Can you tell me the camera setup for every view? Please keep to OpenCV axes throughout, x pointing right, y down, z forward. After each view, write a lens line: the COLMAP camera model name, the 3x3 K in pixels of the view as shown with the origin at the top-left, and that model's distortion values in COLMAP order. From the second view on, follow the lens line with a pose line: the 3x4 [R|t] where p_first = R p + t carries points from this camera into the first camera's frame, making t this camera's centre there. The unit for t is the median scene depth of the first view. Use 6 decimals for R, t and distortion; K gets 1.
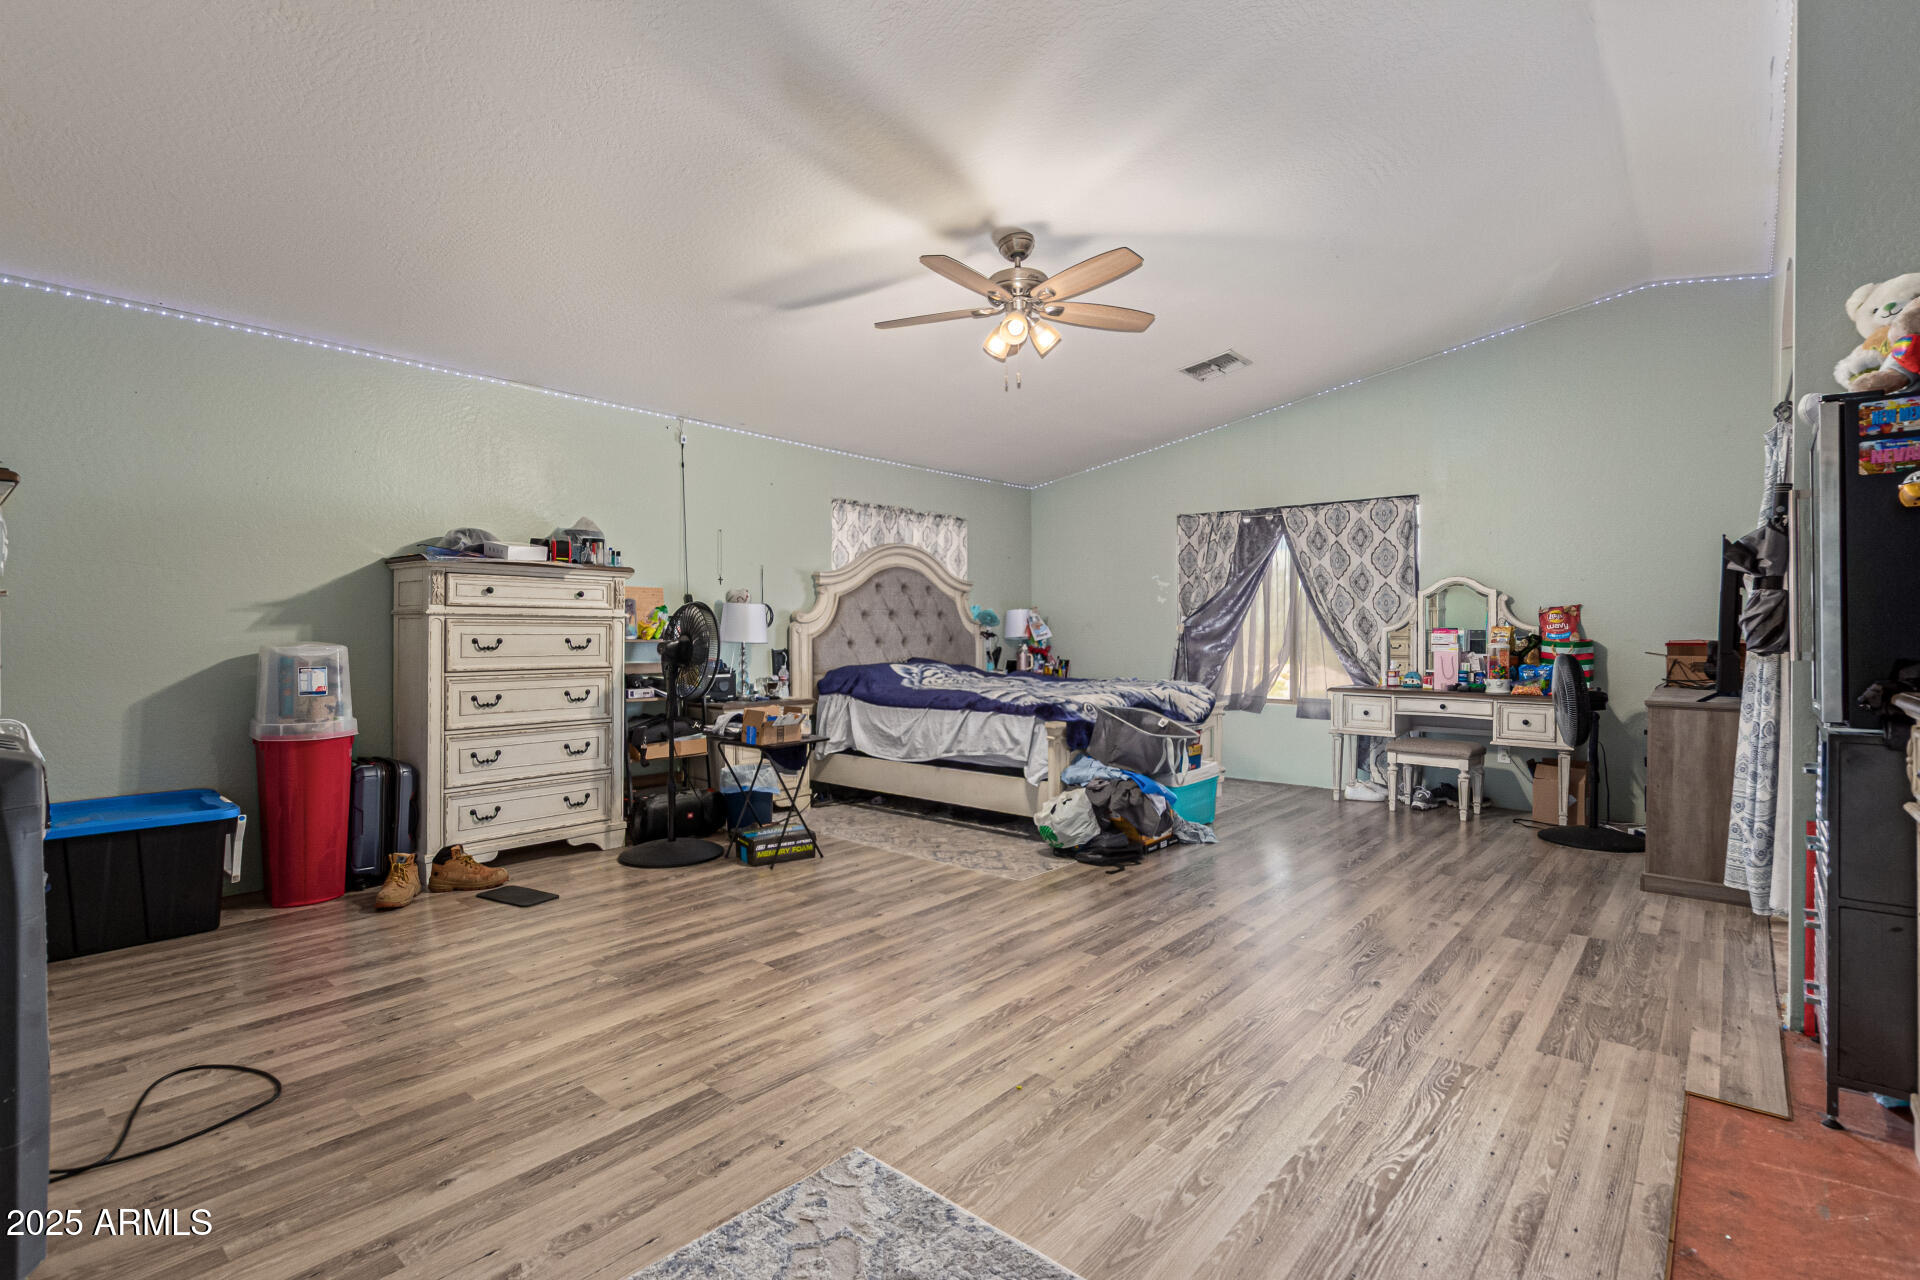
lens RADIAL K [[892.0, 0, 963.2], [0, 892.0, 648.2], [0, 0, 1]] dist [0.006950, -0.002266]
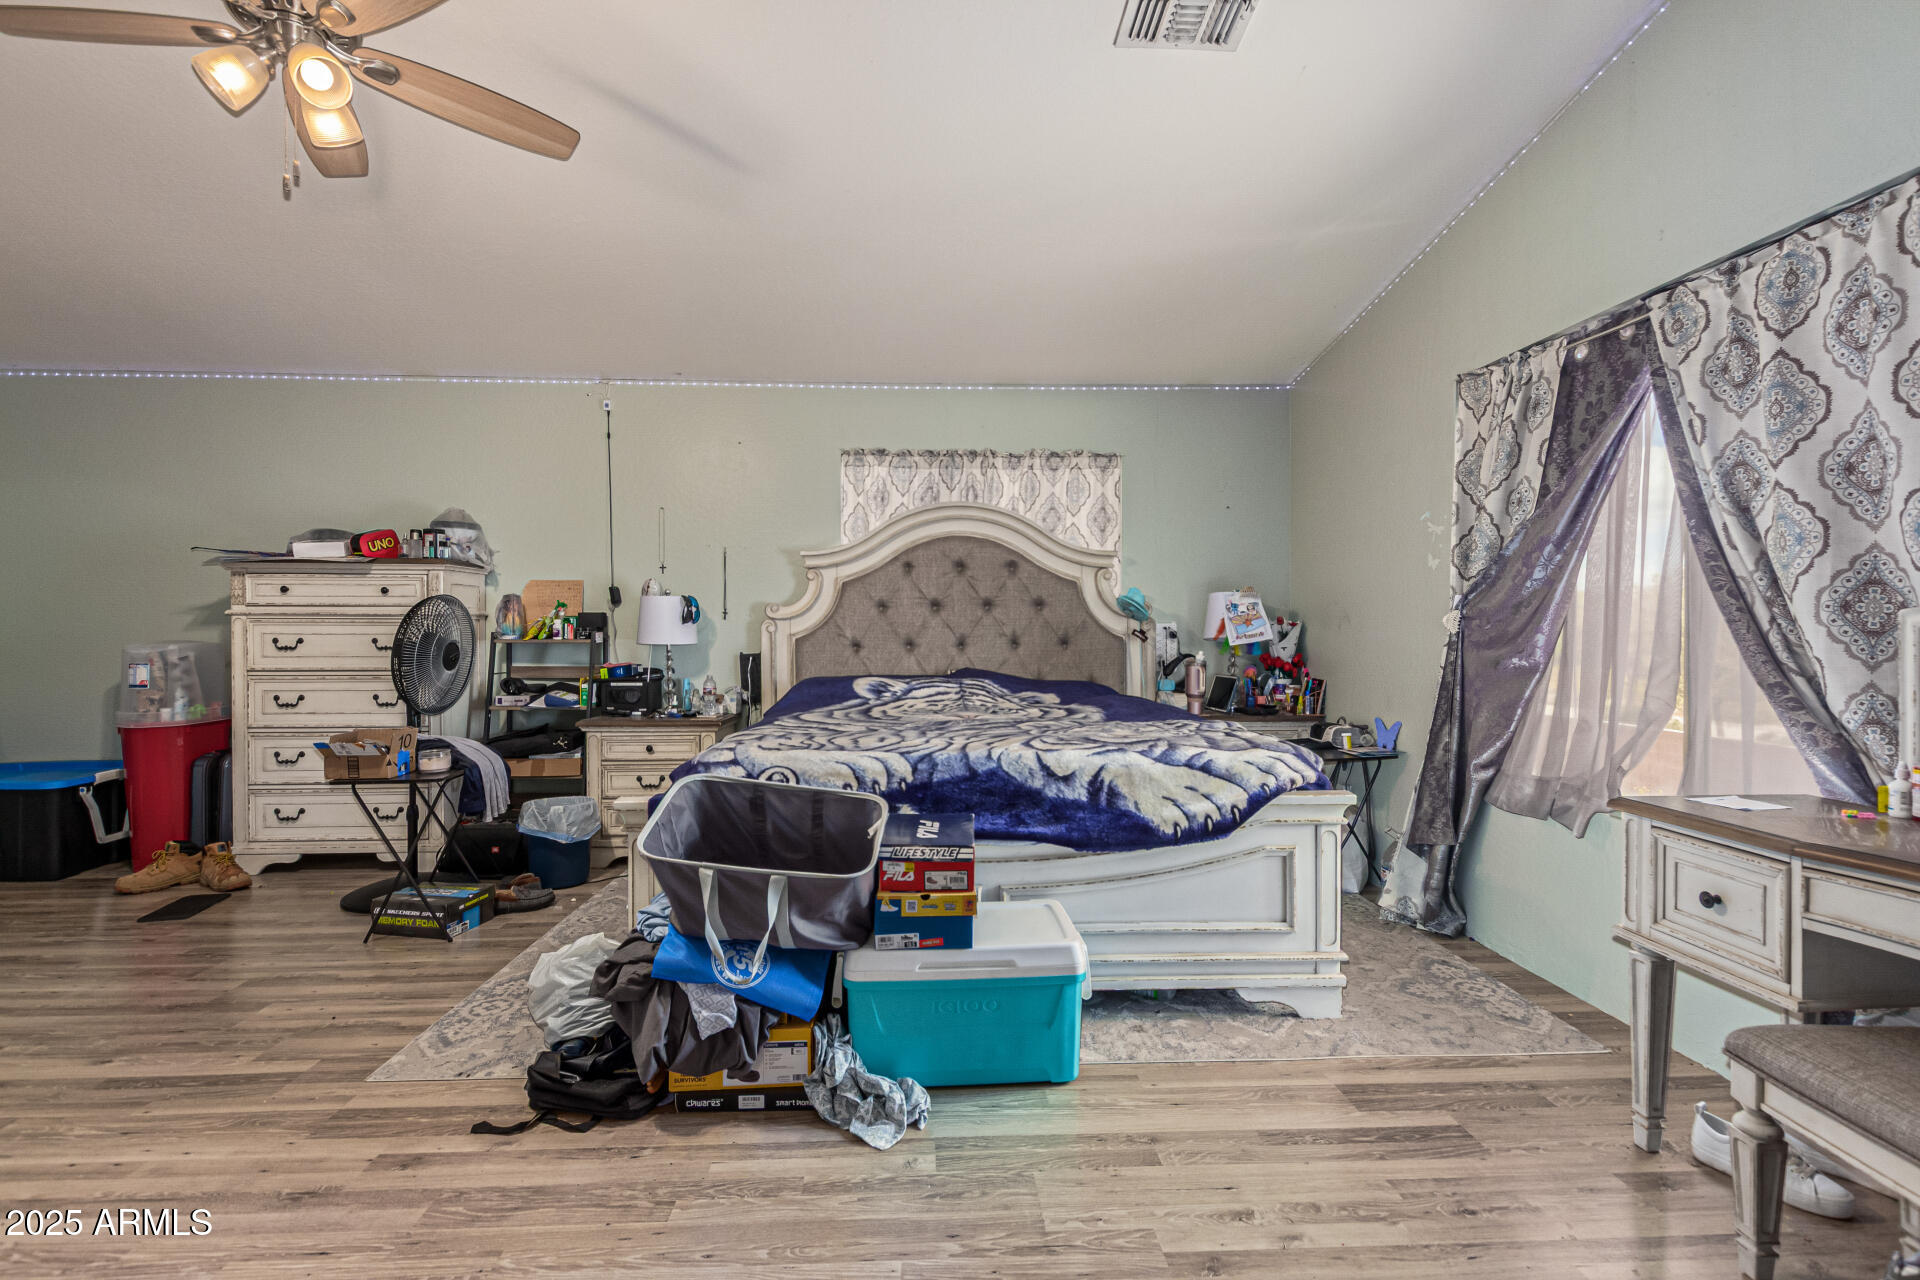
lens RADIAL K [[892.0, 0, 963.7], [0, 892.0, 636.1], [0, 0, 1]] dist [0.006950, -0.002266]
pose [[0.684370, 0.002299, -0.729132, 0.536962], [-0.012447, 0.999886, -0.008530, -0.010386], [0.729029, 0.014913, 0.684320, 0.661336]]
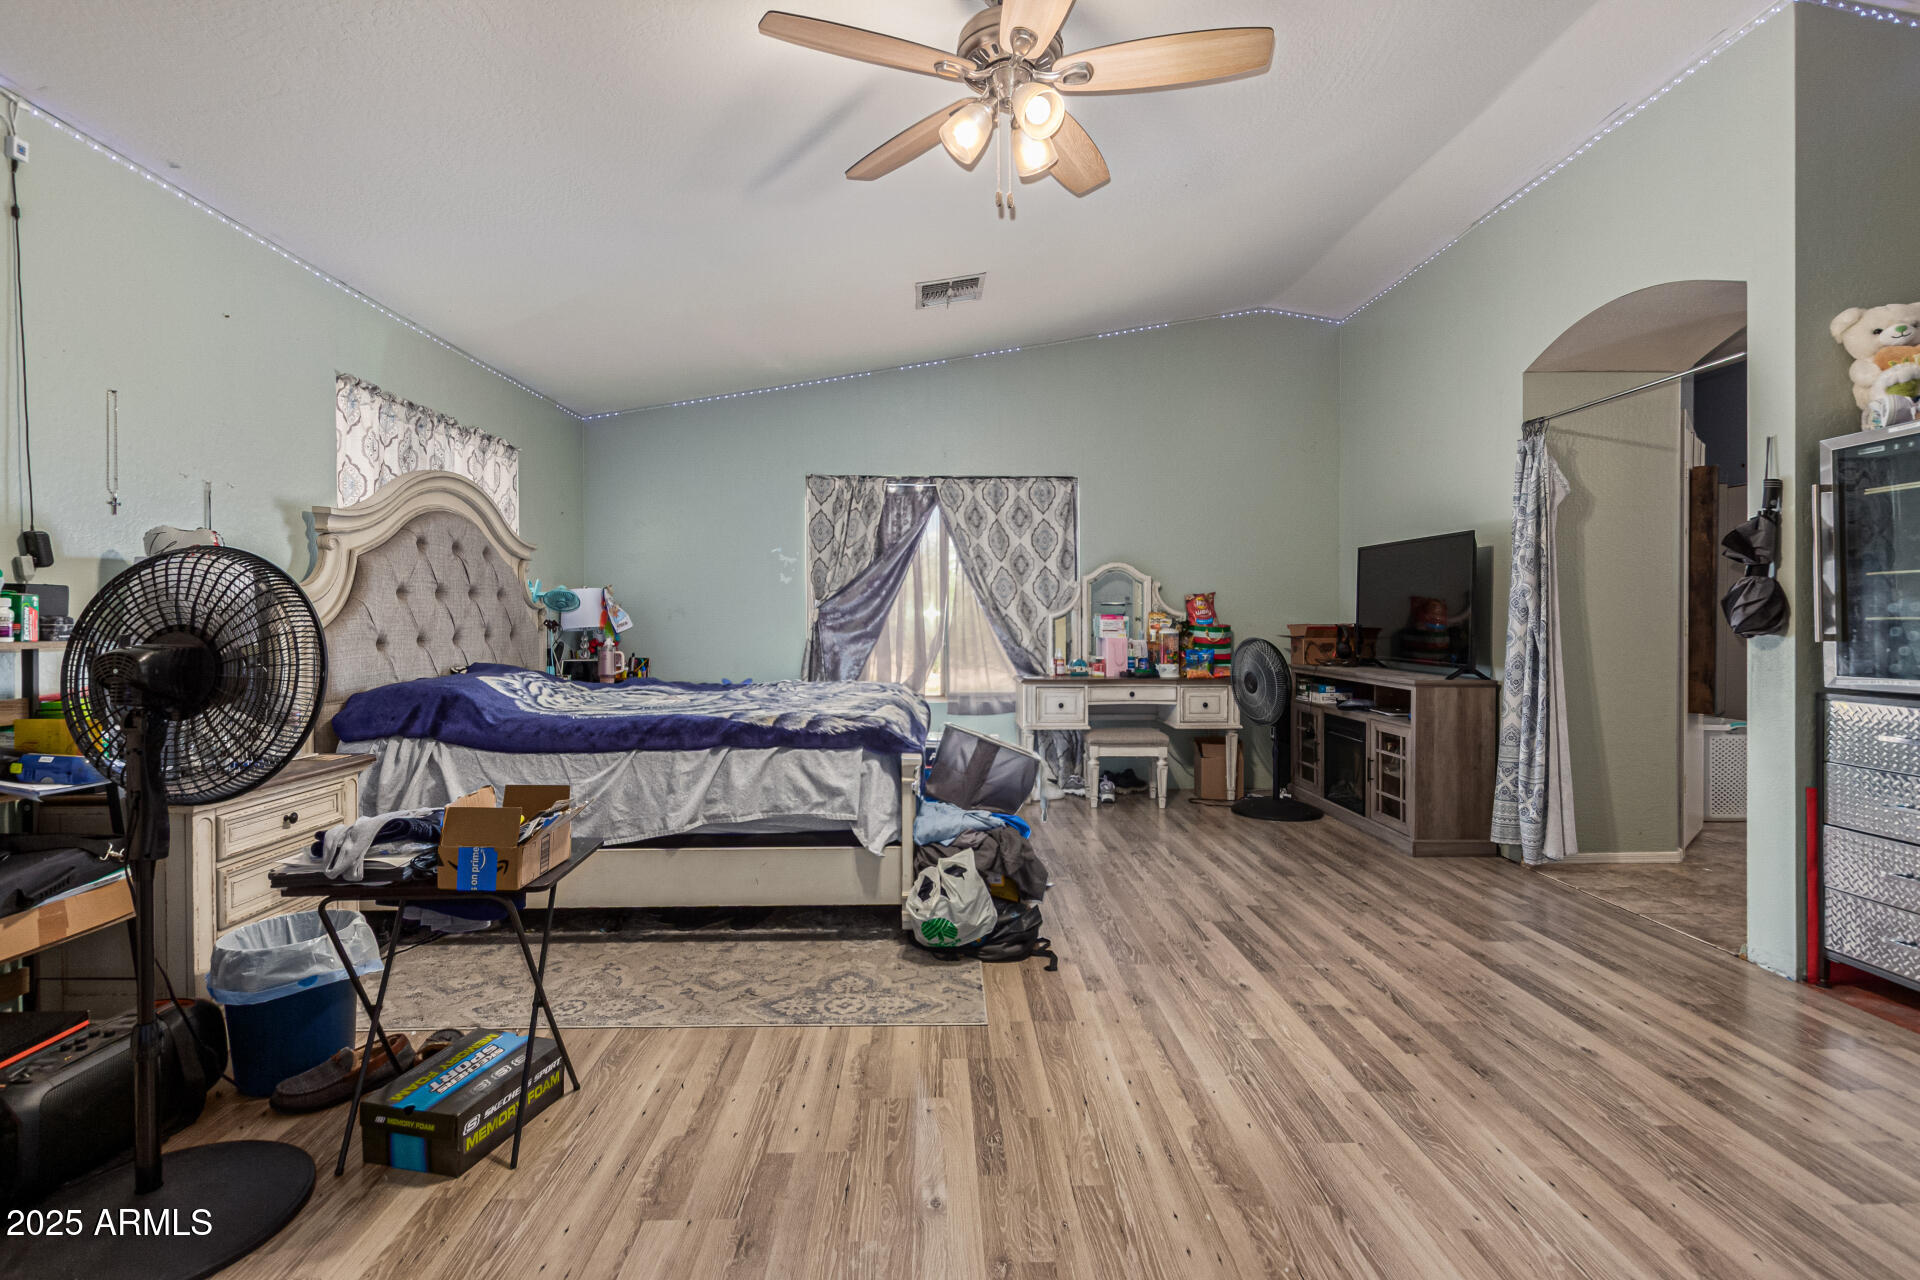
lens RADIAL K [[892.0, 0, 952.9], [0, 892.0, 625.8], [0, 0, 1]] dist [0.006950, -0.002266]
pose [[0.745981, -0.009293, 0.665903, -0.267902], [0.017047, 0.999841, -0.005144, -0.007974], [-0.665750, 0.015189, 0.746021, 0.412900]]
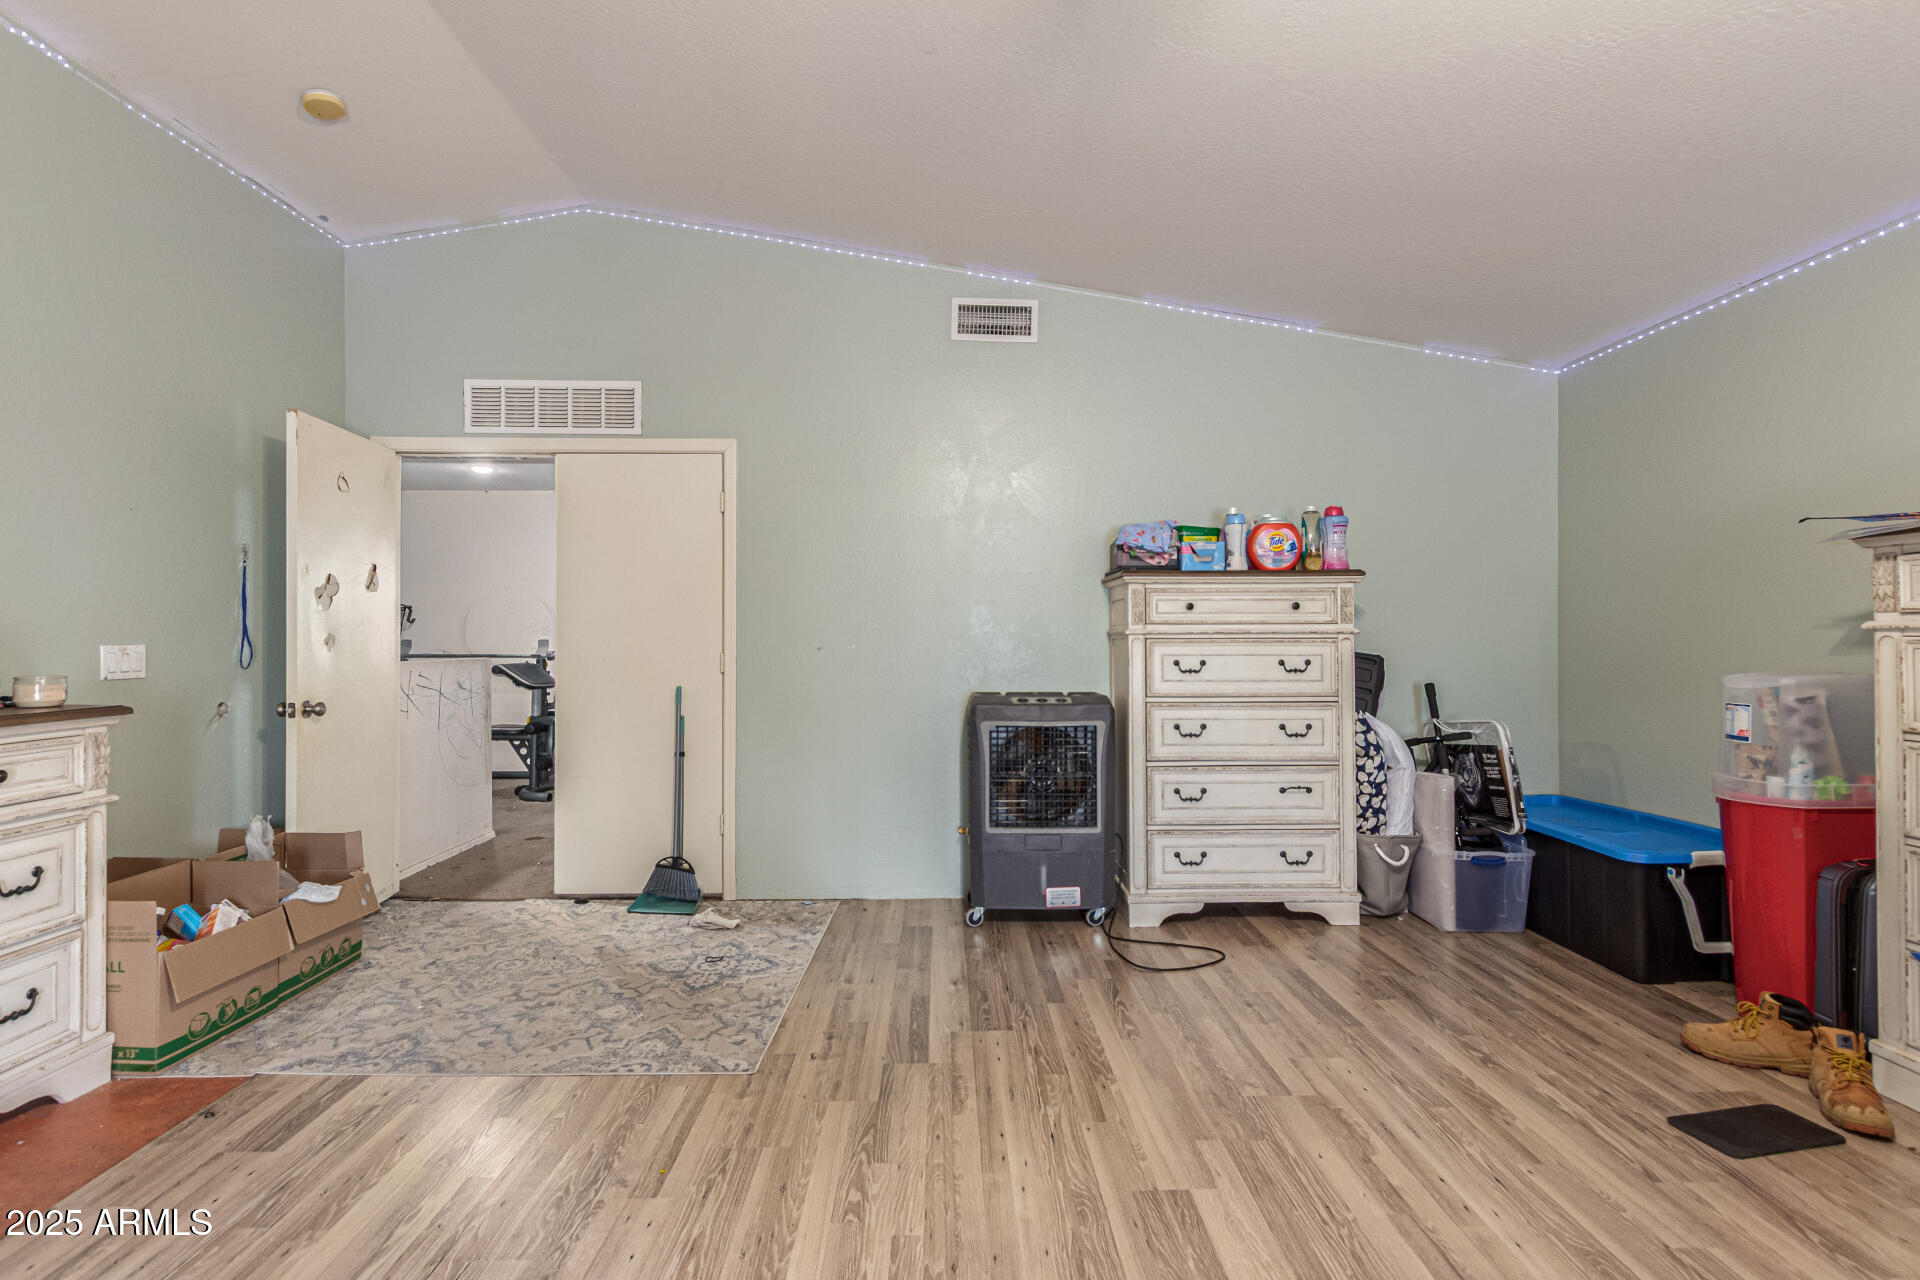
lens RADIAL K [[892.0, 0, 950.2], [0, 892.0, 633.5], [0, 0, 1]] dist [0.006950, -0.002266]
pose [[-0.754574, -0.006586, -0.656181, 0.177457], [-0.015425, 0.999851, 0.007703, -0.021929], [0.656033, 0.015934, -0.754564, 0.760779]]
